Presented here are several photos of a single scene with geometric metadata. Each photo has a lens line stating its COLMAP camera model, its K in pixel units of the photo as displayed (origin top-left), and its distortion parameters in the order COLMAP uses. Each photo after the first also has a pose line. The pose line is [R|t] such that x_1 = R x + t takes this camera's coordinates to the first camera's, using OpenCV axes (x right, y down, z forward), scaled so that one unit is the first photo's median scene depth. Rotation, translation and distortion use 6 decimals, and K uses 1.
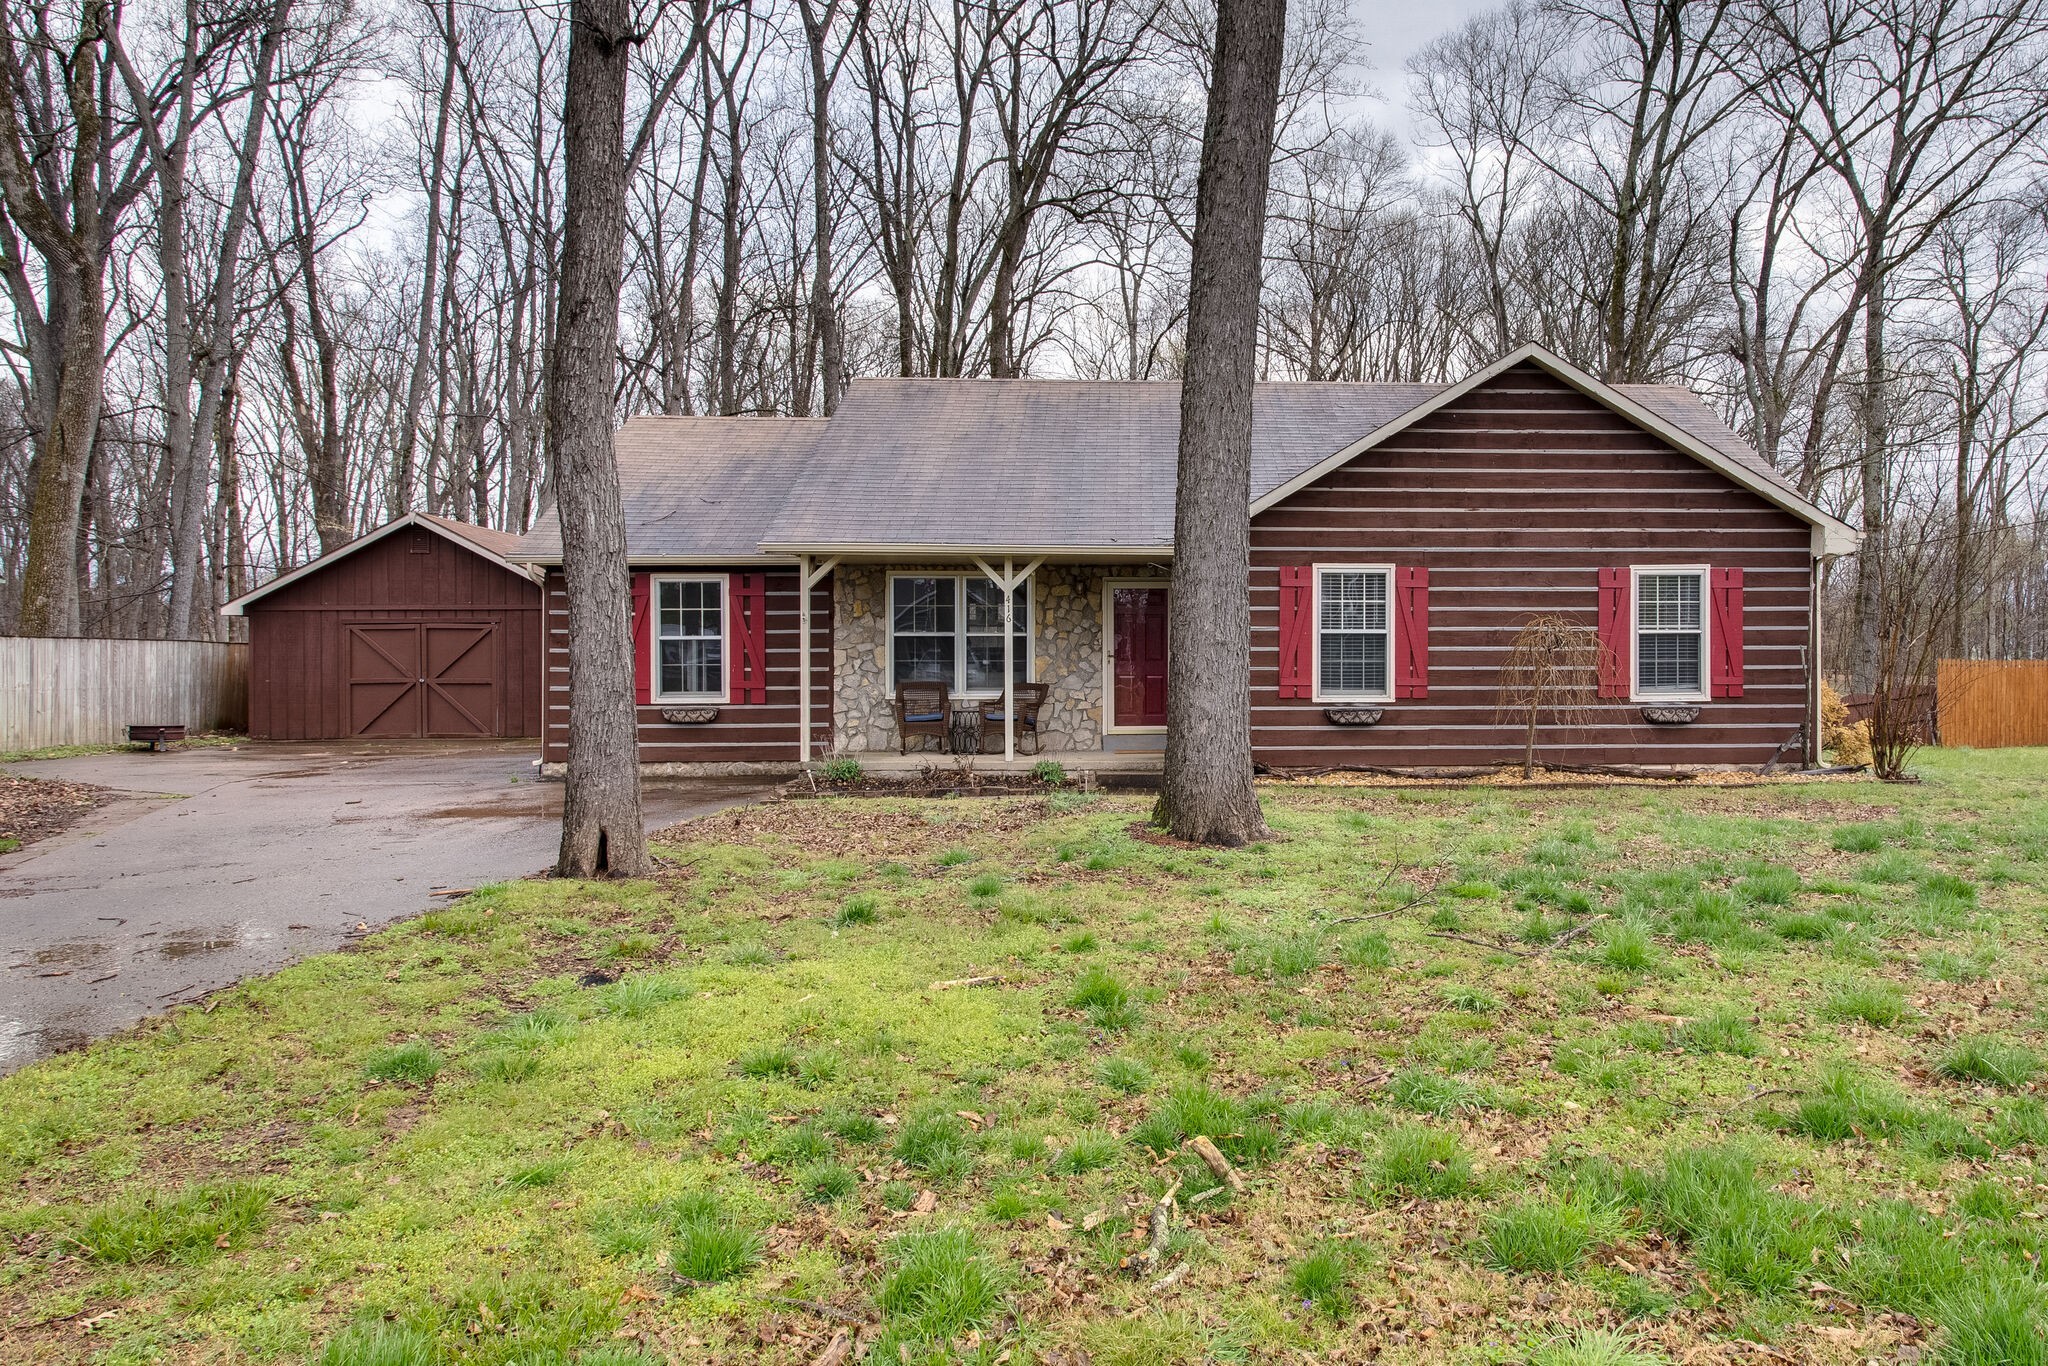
lens RADIAL K [[989.9, 0, 1024.0], [0, 989.9, 683.0], [0, 0, 1]] dist [-0.004230, -0.000362]
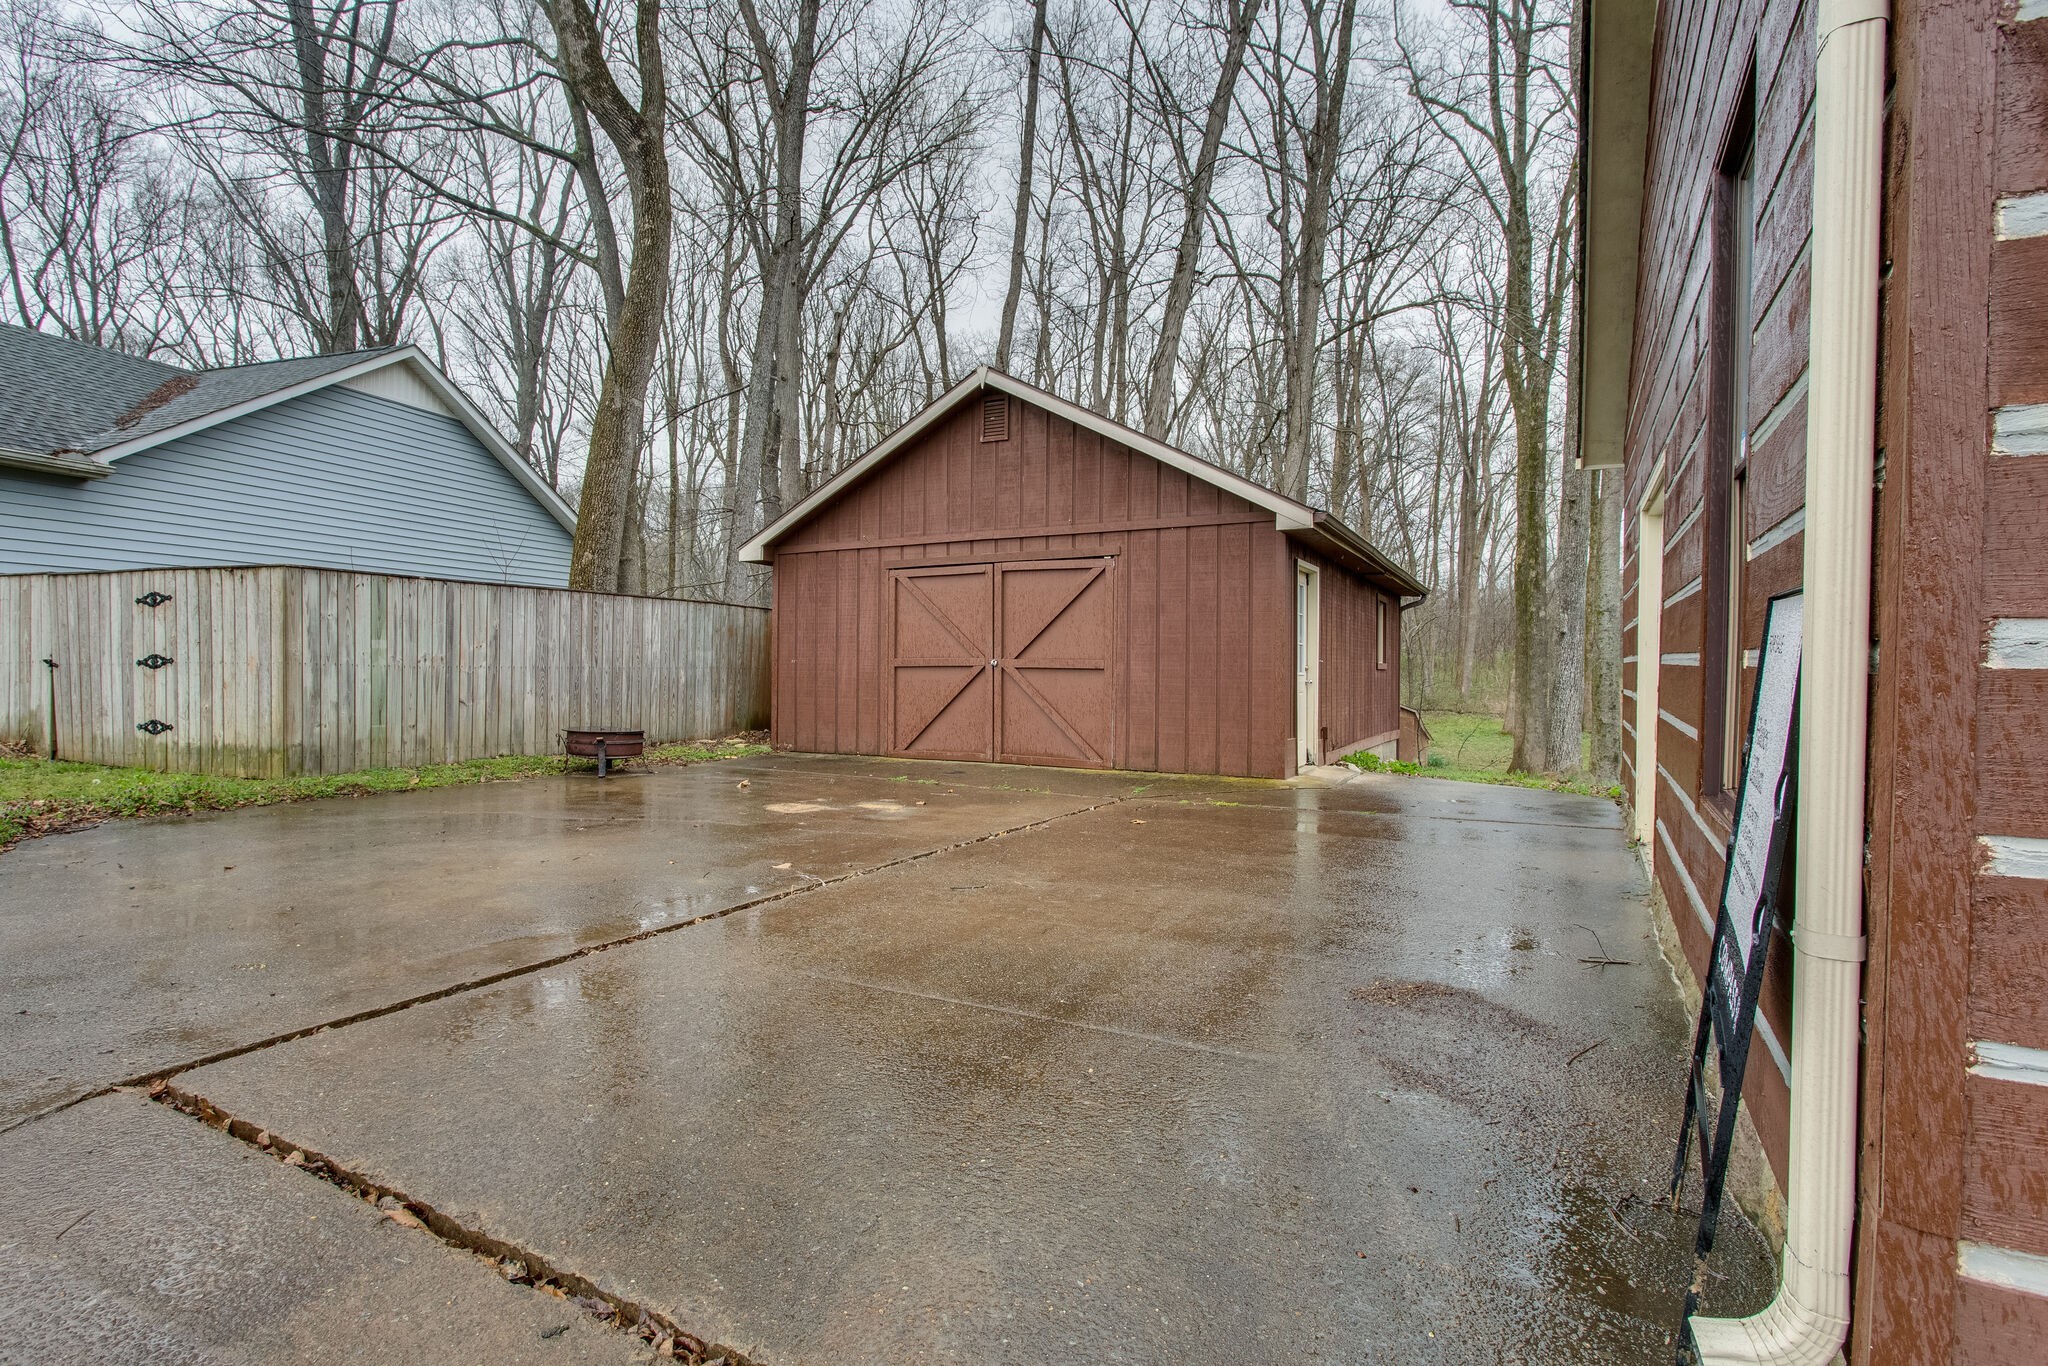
lens RADIAL K [[967.2, 0, 1023.9], [0, 967.2, 670.3], [0, 0, 1]] dist [-0.002114, 0.005150]
pose [[0.858717, 0.011240, -0.512327, -0.308764], [-0.017439, 0.999821, -0.007294, 0.006021], [0.512153, 0.015198, 0.858760, 0.530393]]
